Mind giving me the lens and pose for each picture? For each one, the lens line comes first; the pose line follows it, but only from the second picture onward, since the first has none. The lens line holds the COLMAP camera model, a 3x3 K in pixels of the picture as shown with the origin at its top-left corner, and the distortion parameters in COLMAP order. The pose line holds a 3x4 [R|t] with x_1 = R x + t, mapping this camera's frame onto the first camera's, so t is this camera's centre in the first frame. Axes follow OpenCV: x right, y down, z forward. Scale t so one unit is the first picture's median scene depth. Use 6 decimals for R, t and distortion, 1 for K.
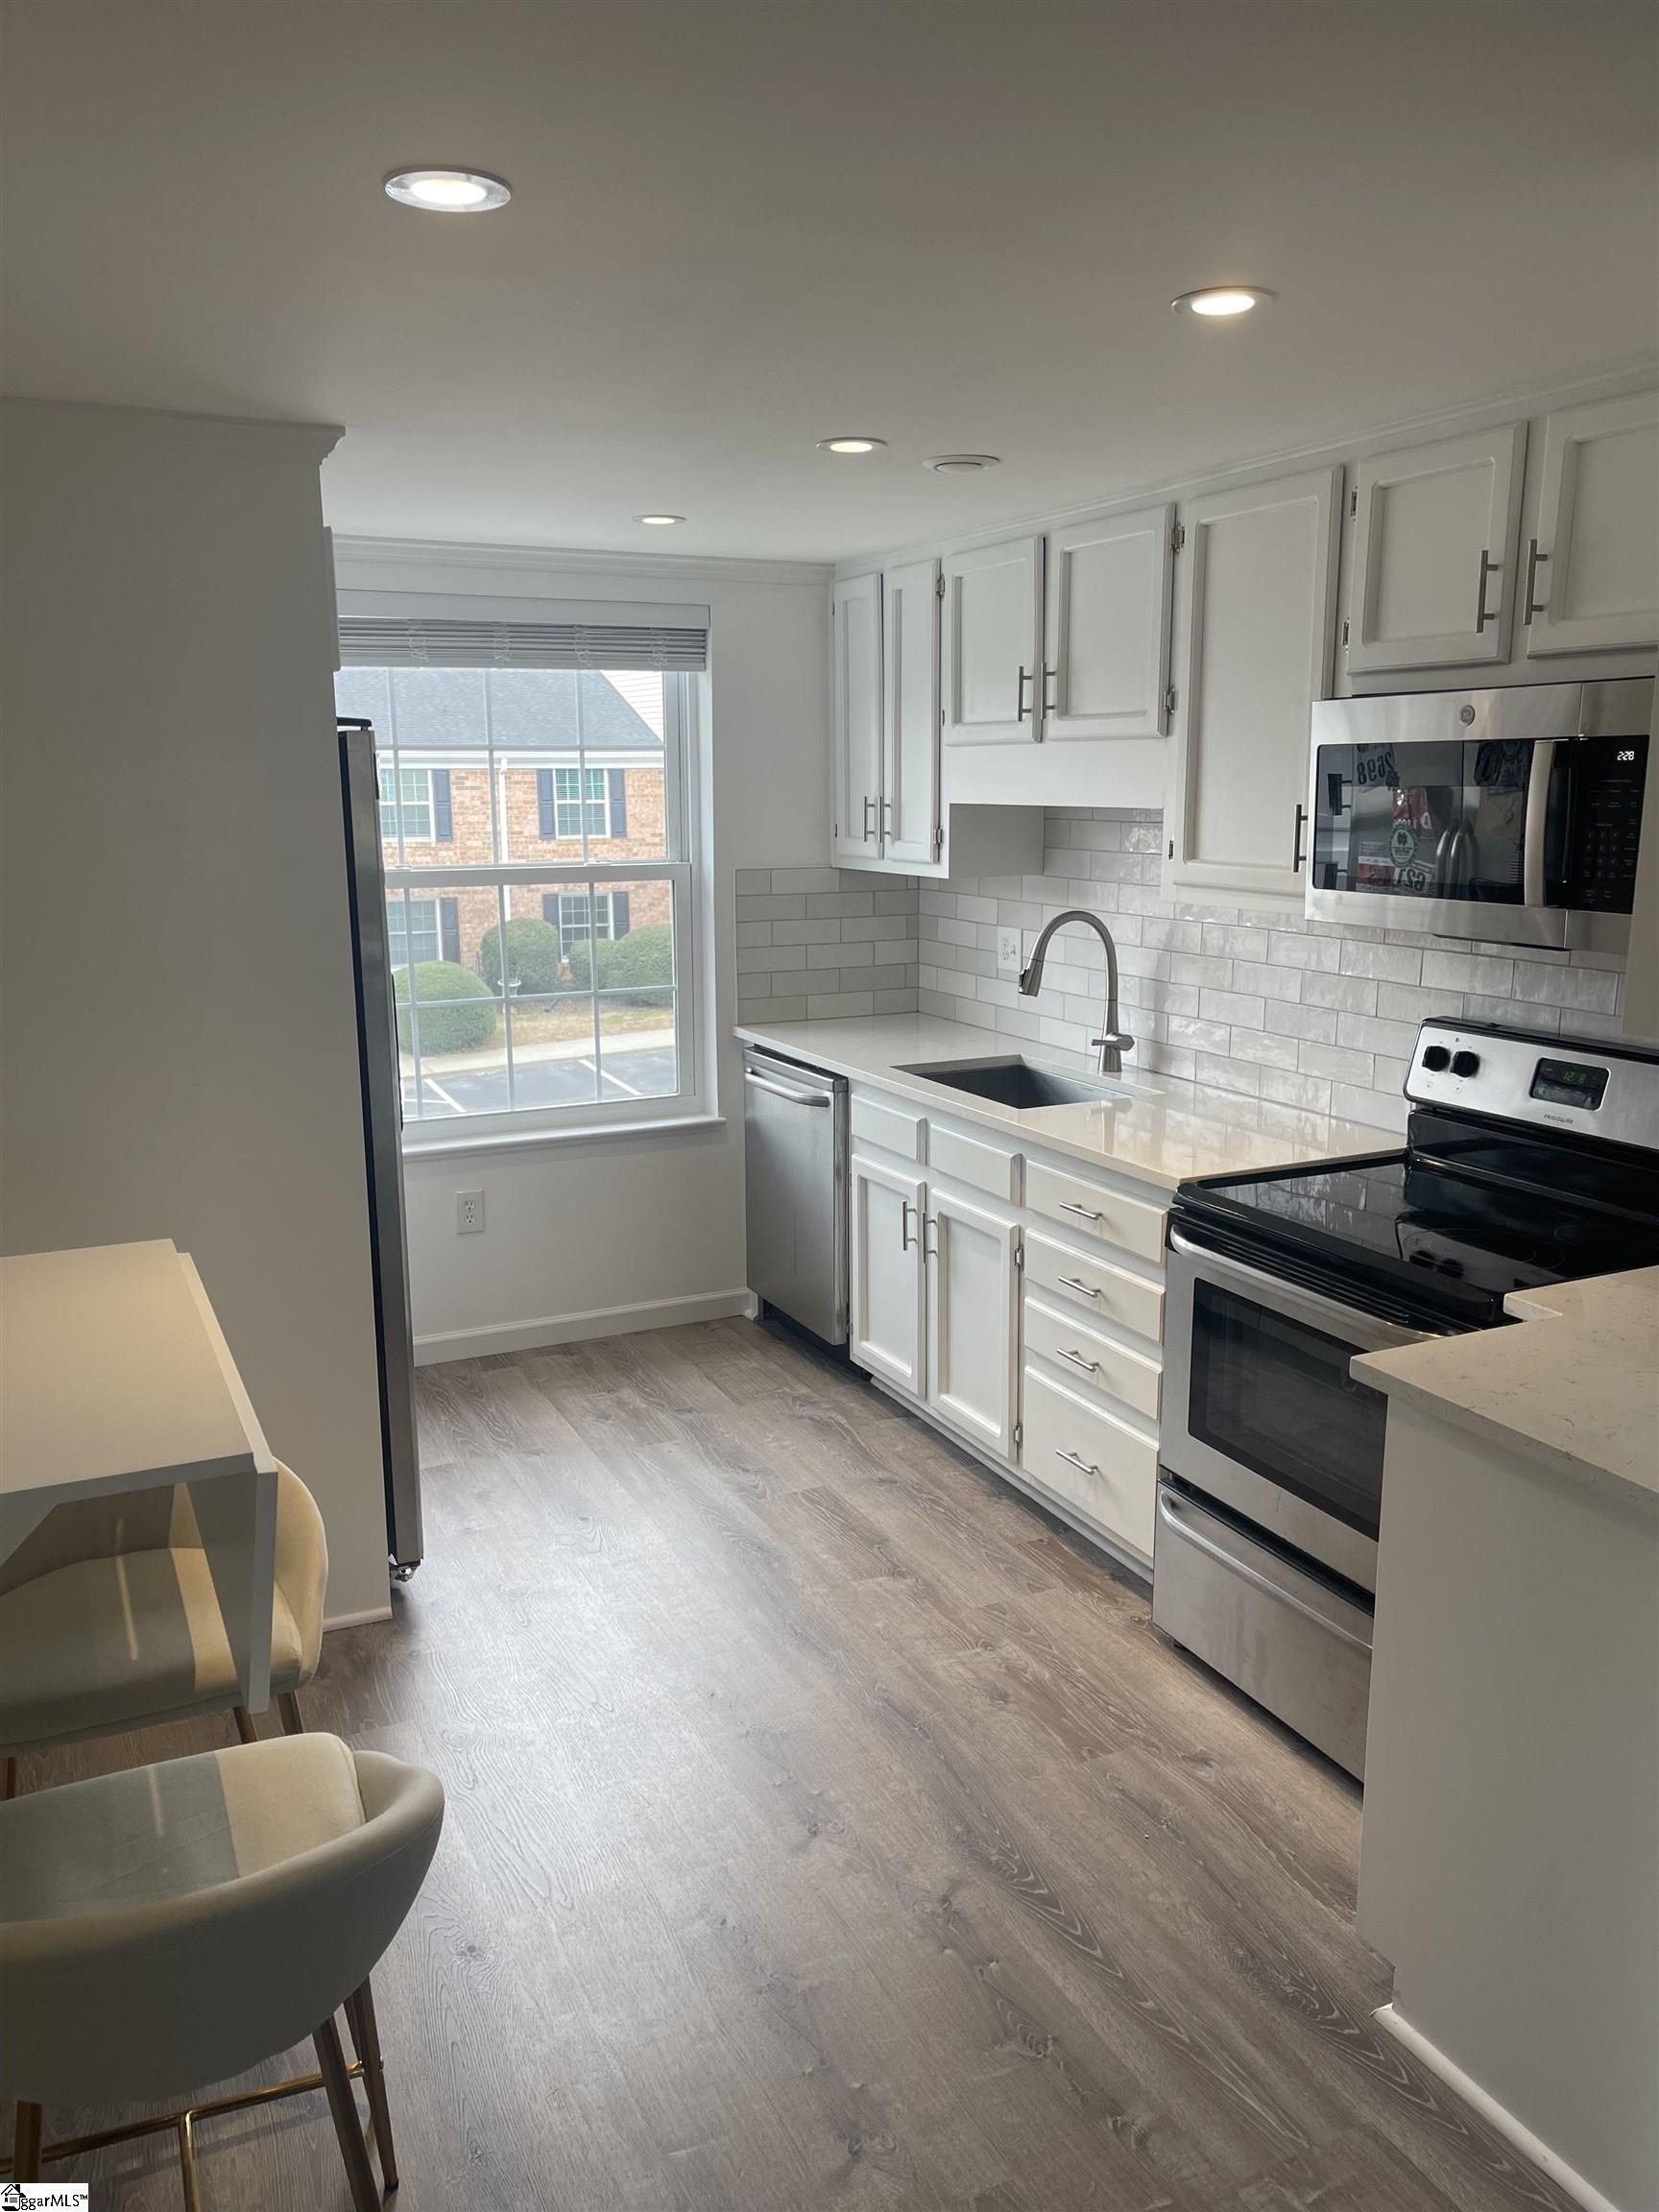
lens RADIAL K [[1675.5, 0, 833.5], [0, 1675.5, 1107.7], [0, 0, 1]] dist [0.081421, -0.101964]
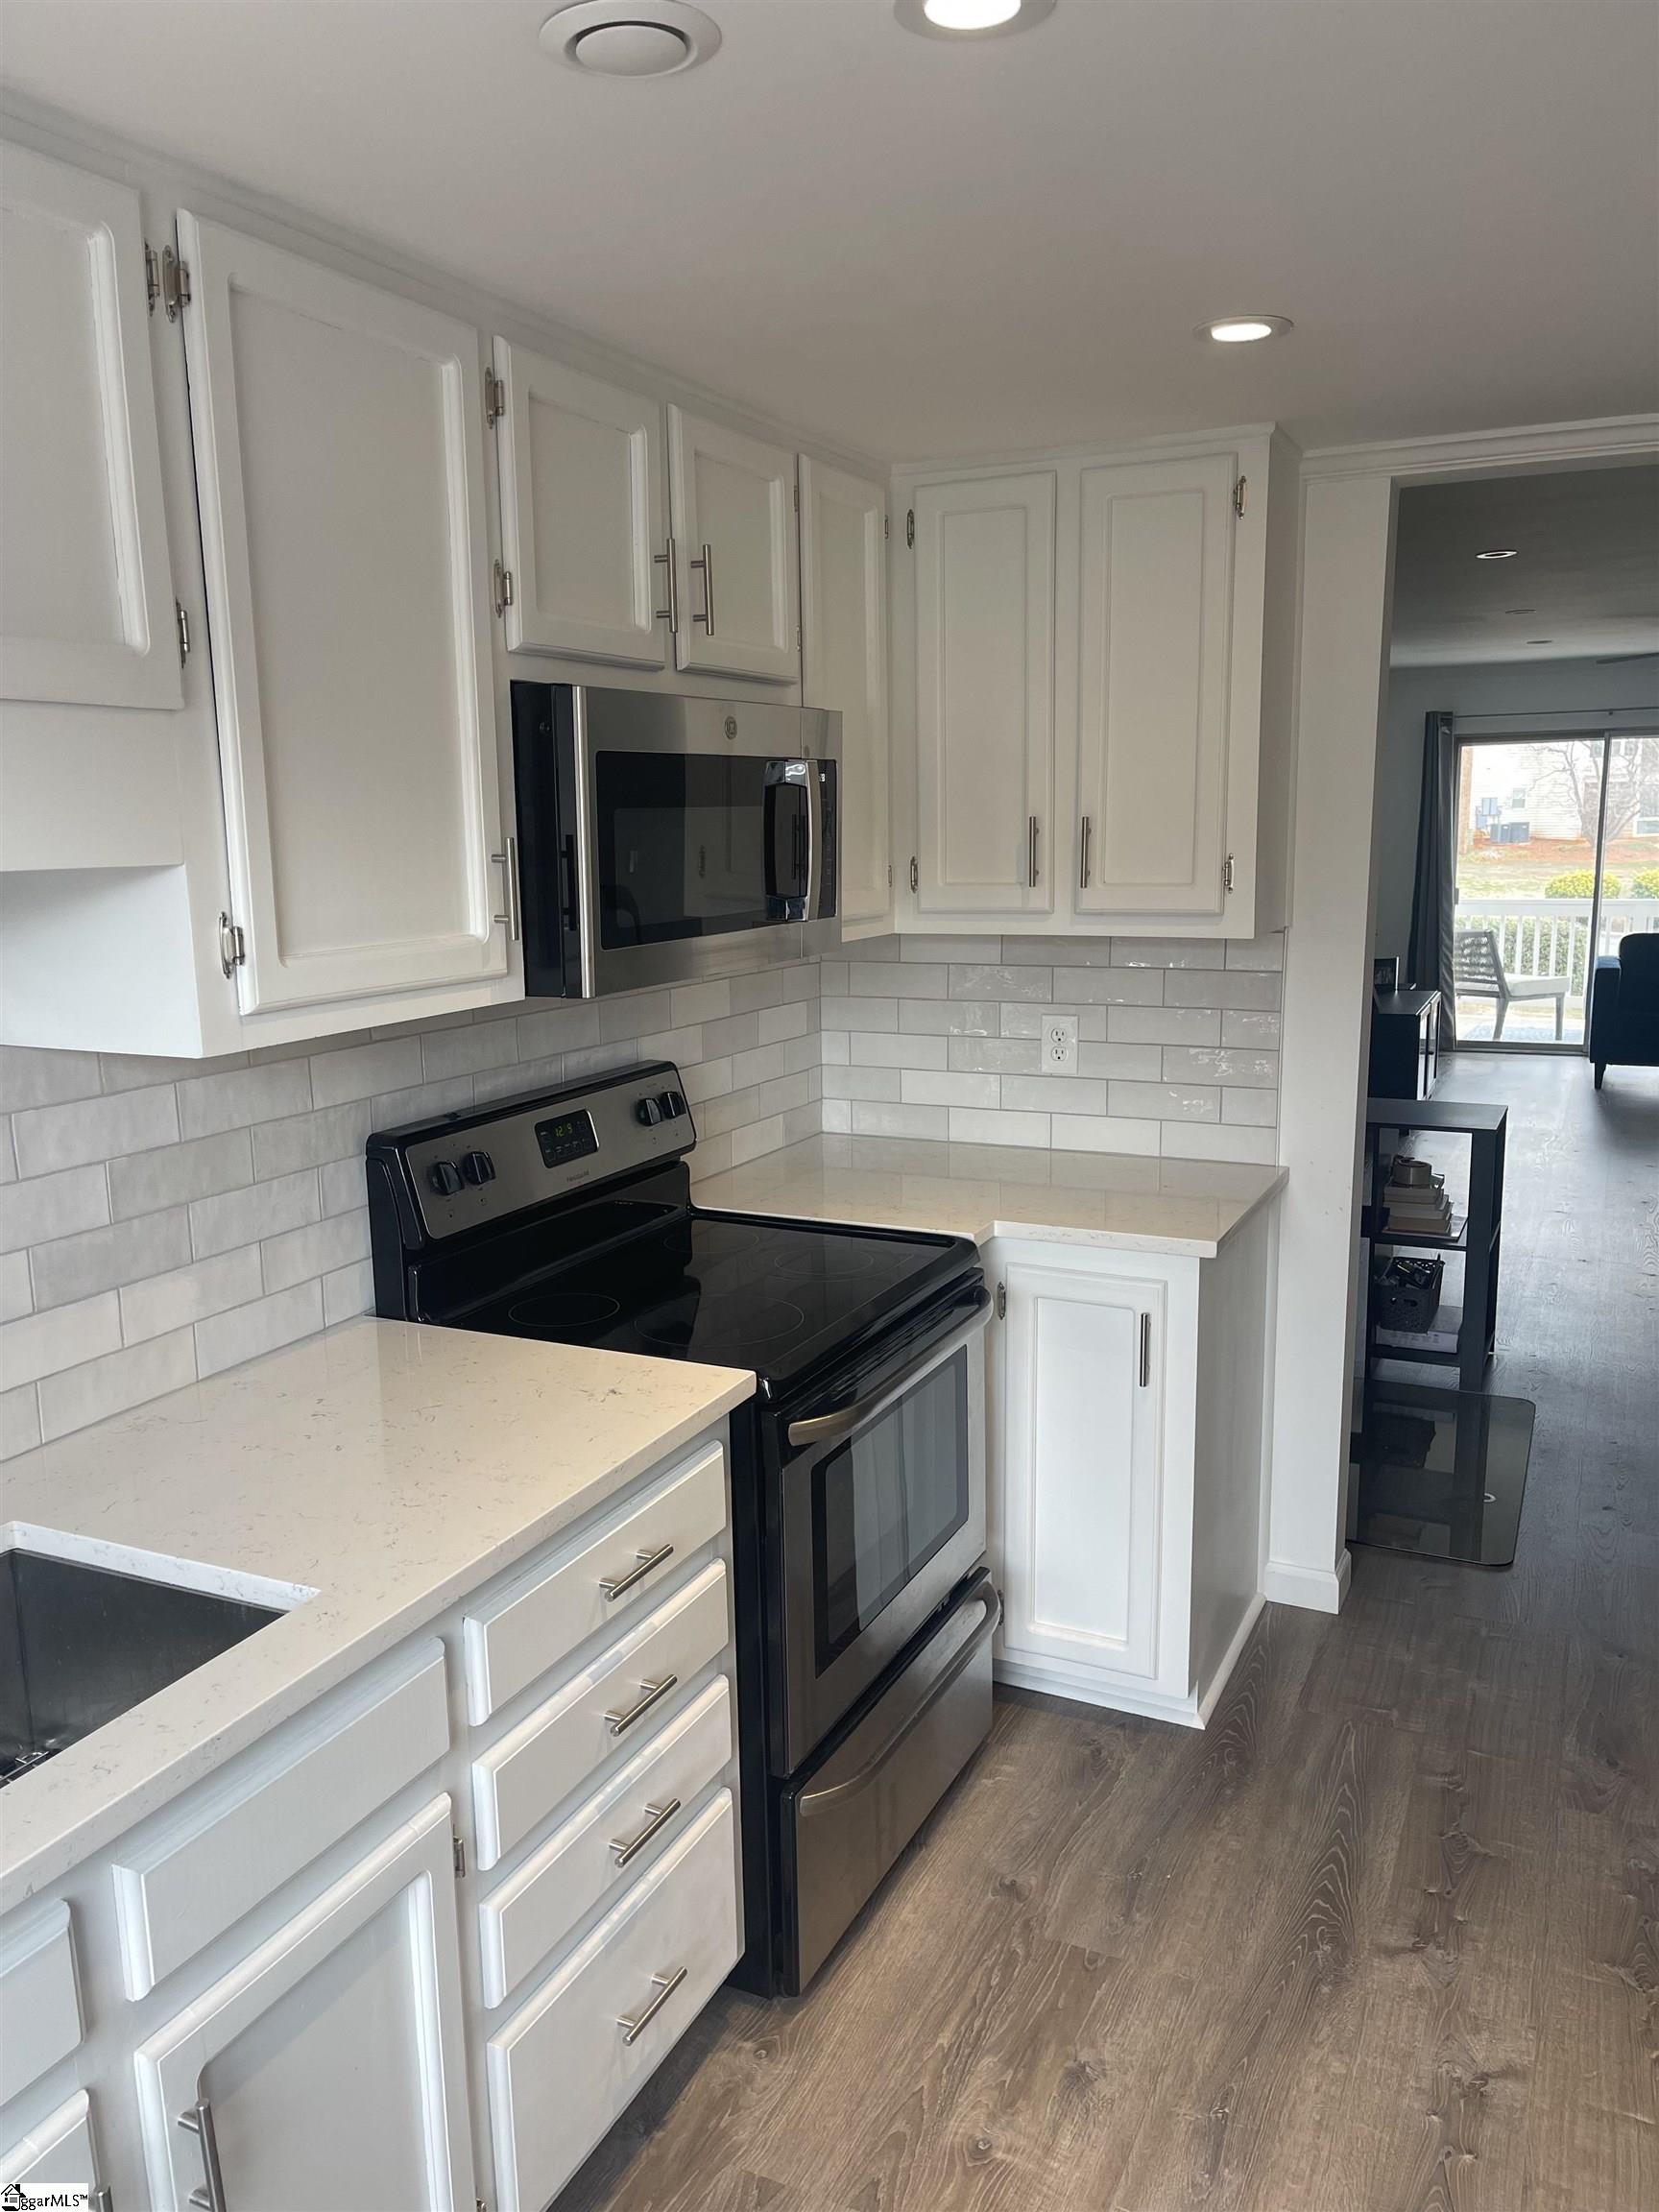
lens RADIAL K [[1675.5, 0, 827.1], [0, 1675.5, 1105.2], [0, 0, 1]] dist [0.081421, -0.101964]
pose [[-0.626209, -0.129003, 0.768909, -0.378488], [0.168854, 0.940369, 0.295286, -0.300419], [-0.761151, 0.314744, -0.567085, 1.548358]]
